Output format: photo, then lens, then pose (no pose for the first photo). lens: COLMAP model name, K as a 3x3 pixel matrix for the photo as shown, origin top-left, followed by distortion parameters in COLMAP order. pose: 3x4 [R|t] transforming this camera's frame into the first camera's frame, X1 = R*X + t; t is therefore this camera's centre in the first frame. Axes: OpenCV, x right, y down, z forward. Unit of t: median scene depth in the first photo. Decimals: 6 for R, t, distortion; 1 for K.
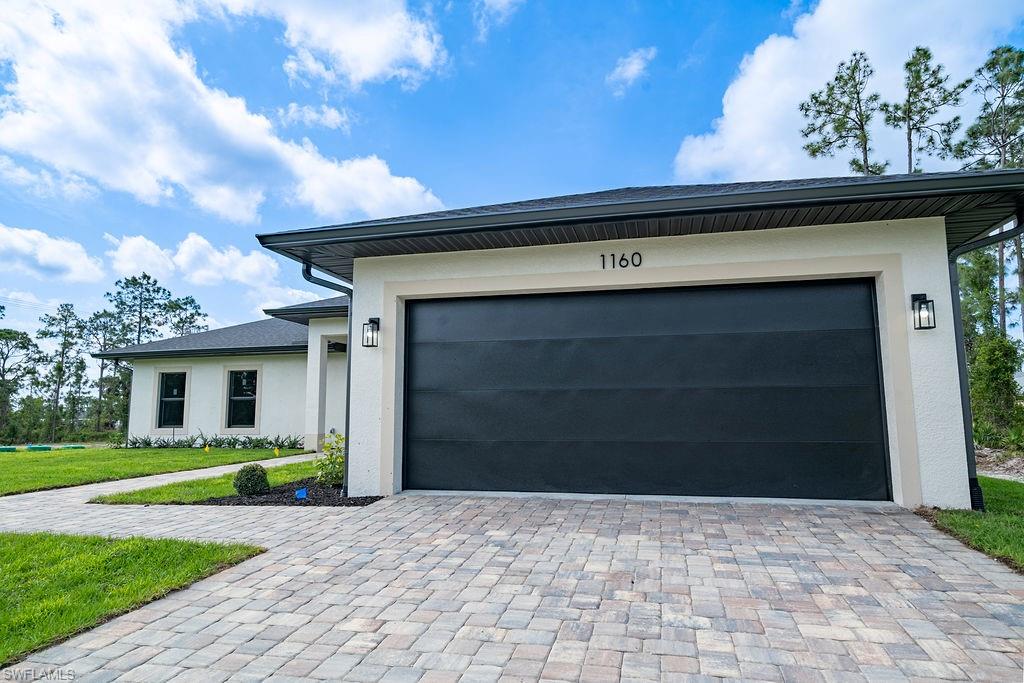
lens RADIAL K [[642.2, 0, 513.3], [0, 642.2, 316.6], [0, 0, 1]] dist [0.000021, 0.009713]
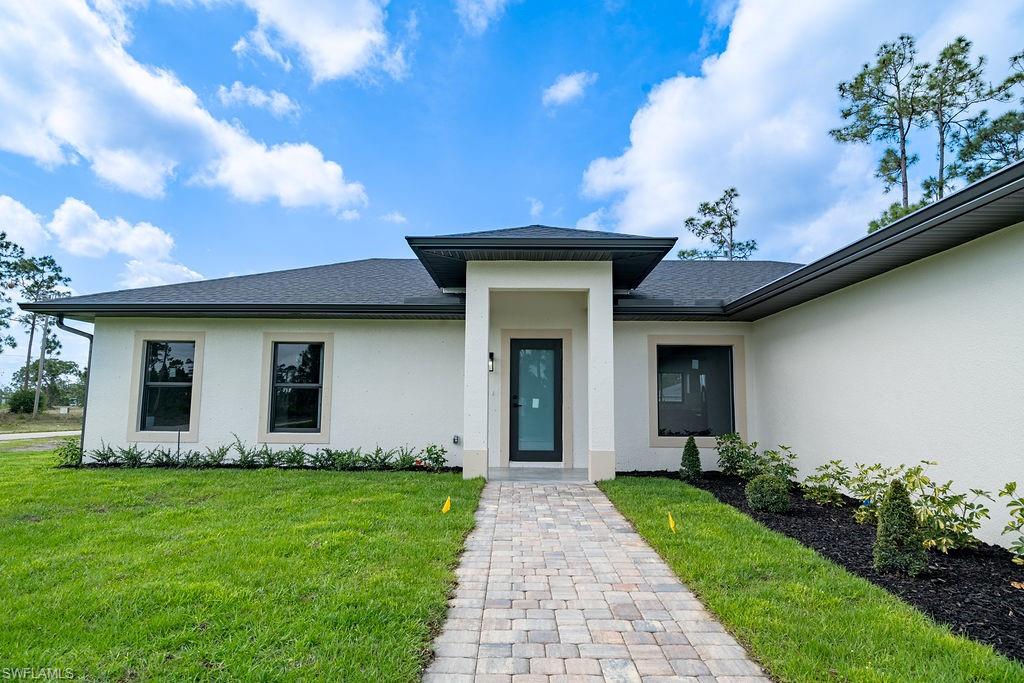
lens RADIAL K [[596.7, 0, 514.3], [0, 596.7, 336.6], [0, 0, 1]] dist [-0.001823, -0.002080]
pose [[0.972133, 0.039685, 0.231045, -0.094338], [-0.050713, 0.997830, 0.041988, 0.011610], [-0.228877, -0.052535, 0.972037, 0.103358]]
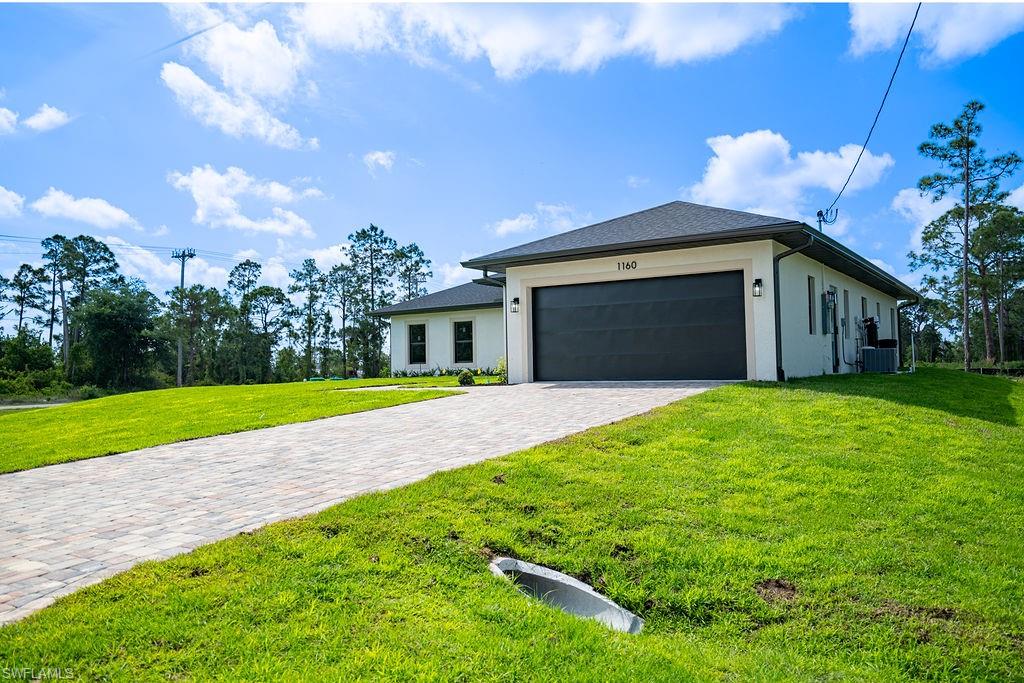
lens RADIAL K [[813.4, 0, 493.7], [0, 813.4, 343.7], [0, 0, 1]] dist [0.020379, -0.024550]
pose [[0.931957, -0.025223, -0.361692, 0.070944], [0.071836, 0.990646, 0.116014, -0.017401], [0.355382, -0.134103, 0.925051, -0.155917]]
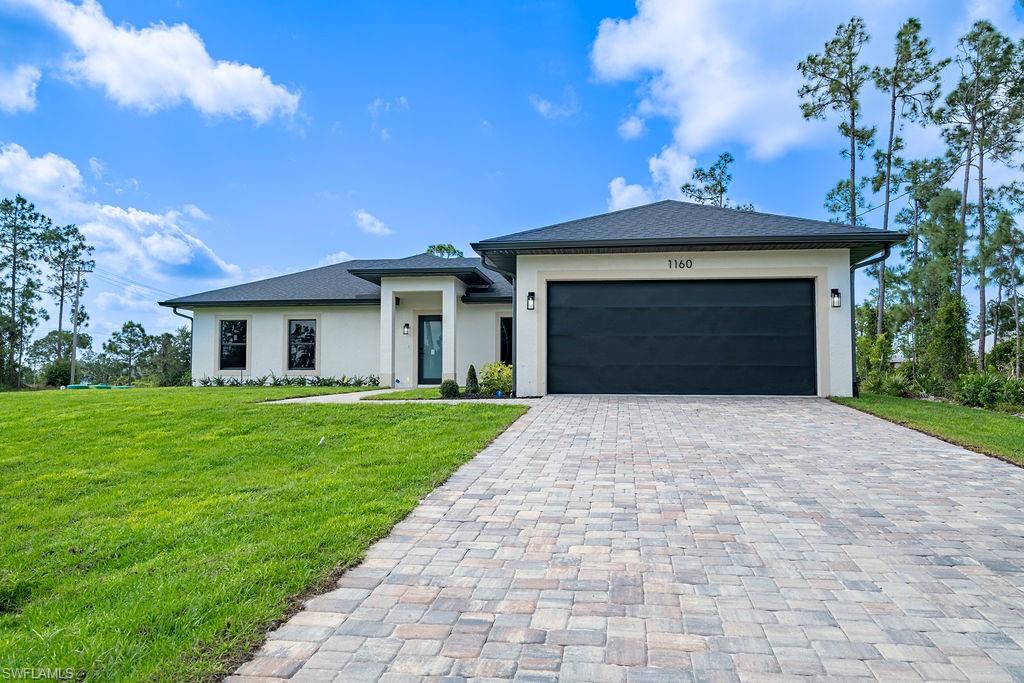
lens RADIAL K [[813.4, 0, 522.3], [0, 813.4, 365.8], [0, 0, 1]] dist [0.020379, -0.024550]
pose [[0.993925, 0.009390, 0.109659, -0.051831], [-0.024403, 0.990356, 0.136382, -0.010694], [-0.107321, -0.138229, 0.984568, -0.122383]]
